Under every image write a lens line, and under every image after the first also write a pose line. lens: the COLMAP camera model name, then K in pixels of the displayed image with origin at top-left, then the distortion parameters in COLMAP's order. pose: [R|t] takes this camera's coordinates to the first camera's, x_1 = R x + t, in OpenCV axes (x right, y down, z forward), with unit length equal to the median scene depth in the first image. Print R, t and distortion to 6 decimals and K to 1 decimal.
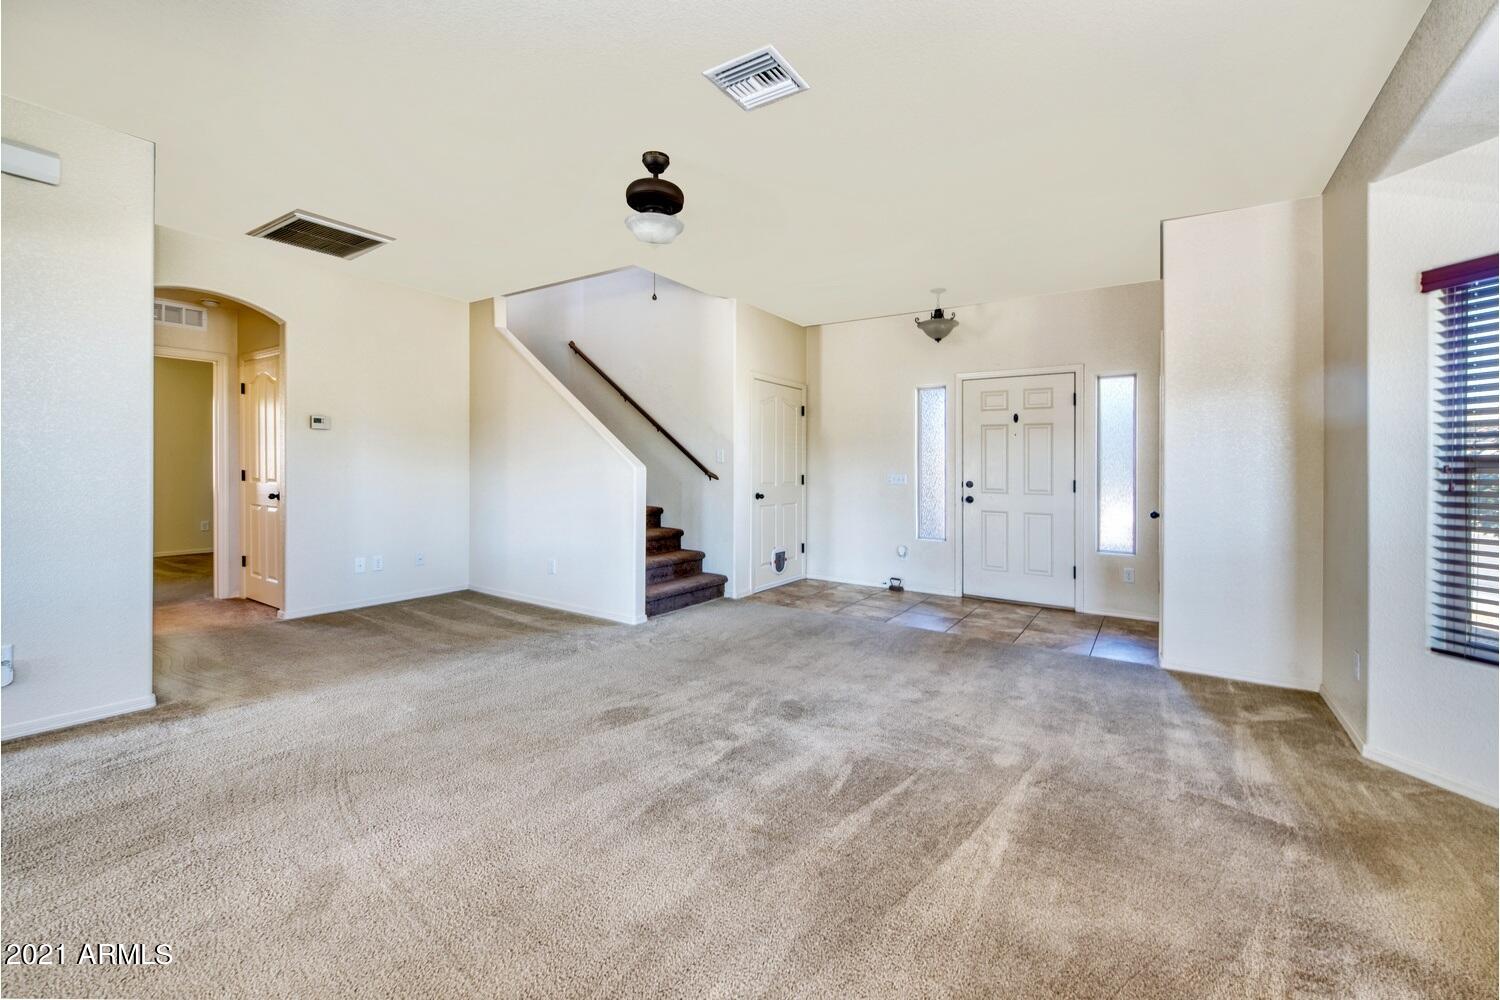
lens RADIAL K [[617.5, 0, 748.6], [0, 617.5, 459.8], [0, 0, 1]] dist [0.000243, 0.000038]
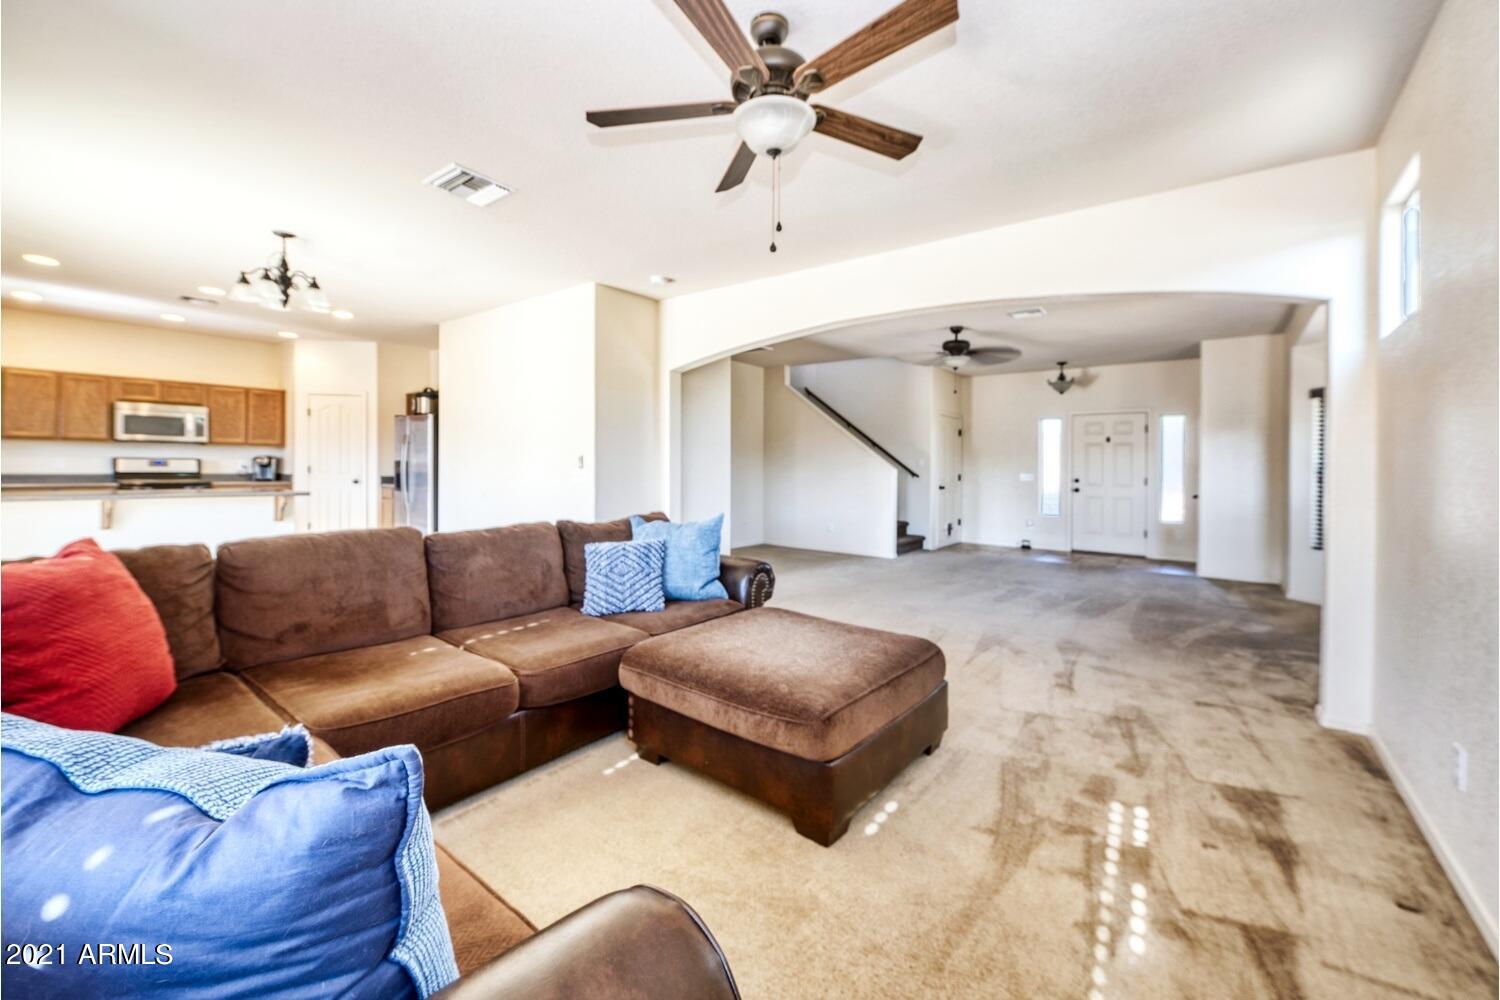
lens RADIAL K [[620.8, 0, 749.9], [0, 620.8, 467.4], [0, 0, 1]] dist [0.000115, 0.000013]
pose [[0.998445, 0.003177, -0.055651, -0.407447], [-0.002686, 0.999957, 0.008889, -0.006649], [0.055677, -0.008725, 0.998411, -0.665922]]
